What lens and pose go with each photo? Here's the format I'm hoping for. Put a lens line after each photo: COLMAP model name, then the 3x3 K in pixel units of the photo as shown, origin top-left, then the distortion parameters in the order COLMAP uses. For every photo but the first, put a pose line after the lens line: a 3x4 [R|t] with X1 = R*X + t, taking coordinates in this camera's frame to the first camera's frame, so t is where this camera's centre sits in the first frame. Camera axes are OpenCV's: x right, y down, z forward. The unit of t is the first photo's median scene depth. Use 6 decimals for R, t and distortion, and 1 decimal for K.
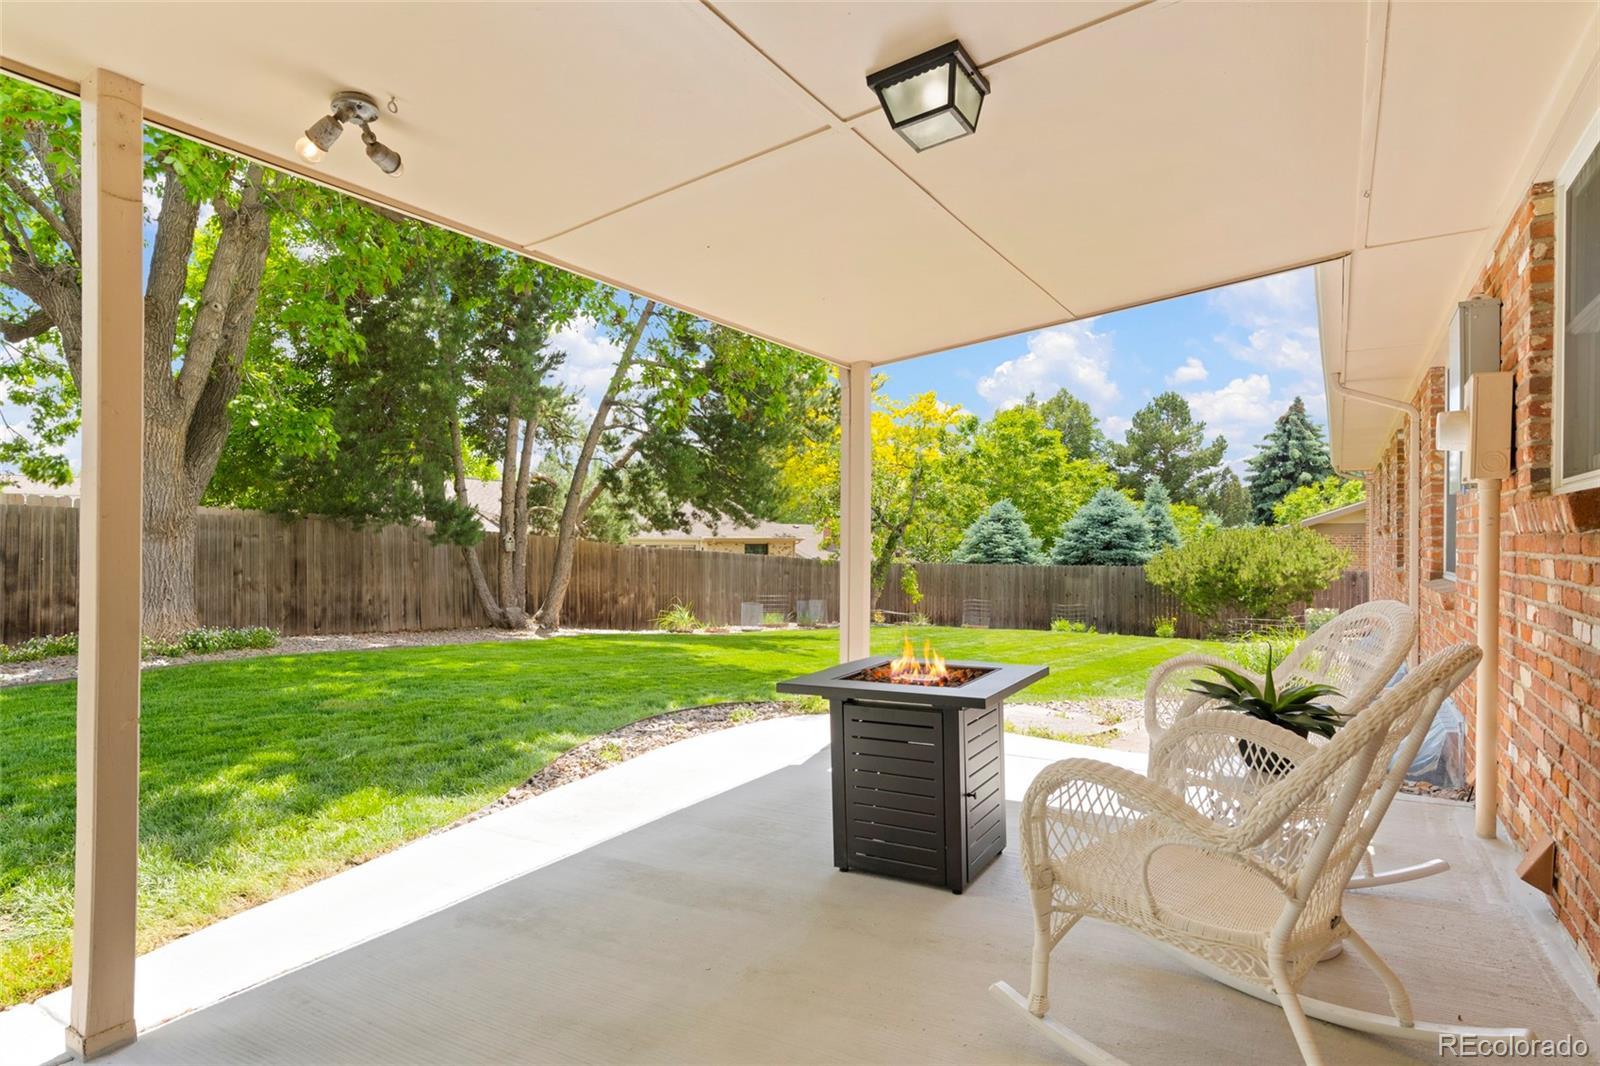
lens RADIAL K [[946.9, 0, 800.0], [0, 946.9, 533.0], [0, 0, 1]] dist [0.001503, 0.001494]
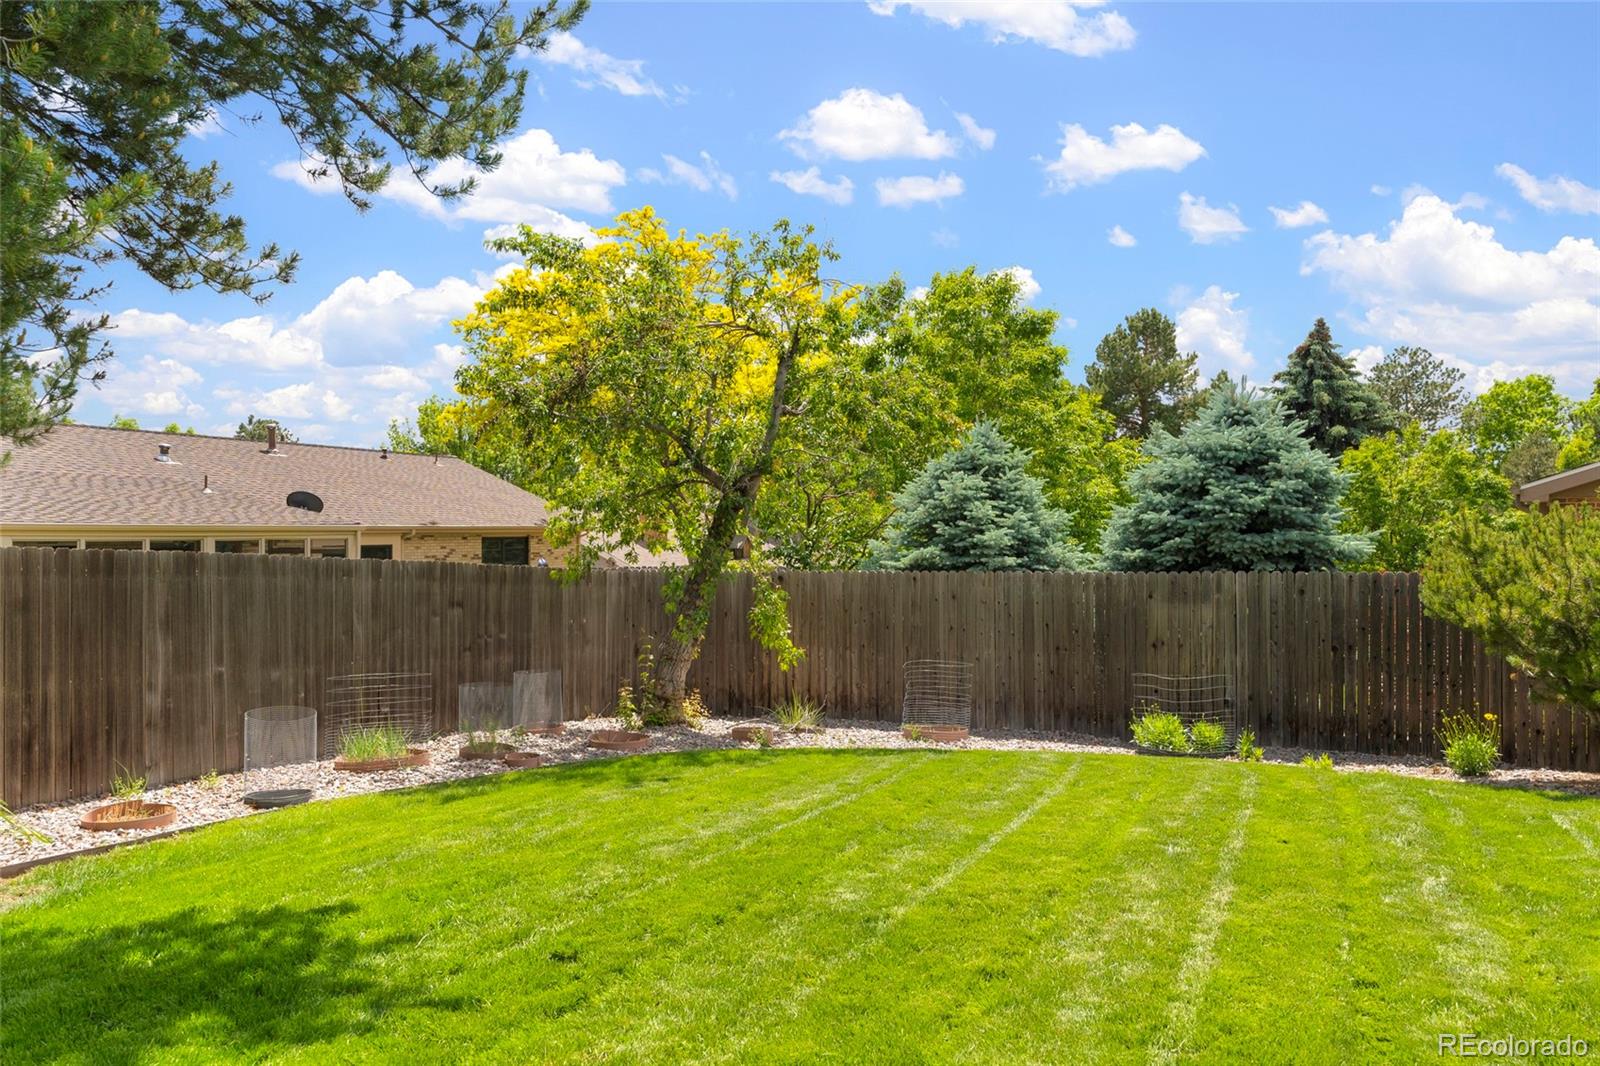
lens RADIAL K [[1107.4, 0, 800.0], [0, 1107.4, 533.0], [0, 0, 1]] dist [-0.000500, -0.000203]
pose [[0.990561, -0.013579, 0.136400, 0.063142], [0.012987, 0.999902, 0.005229, 0.012141], [-0.136457, -0.003408, 0.990640, 0.518621]]
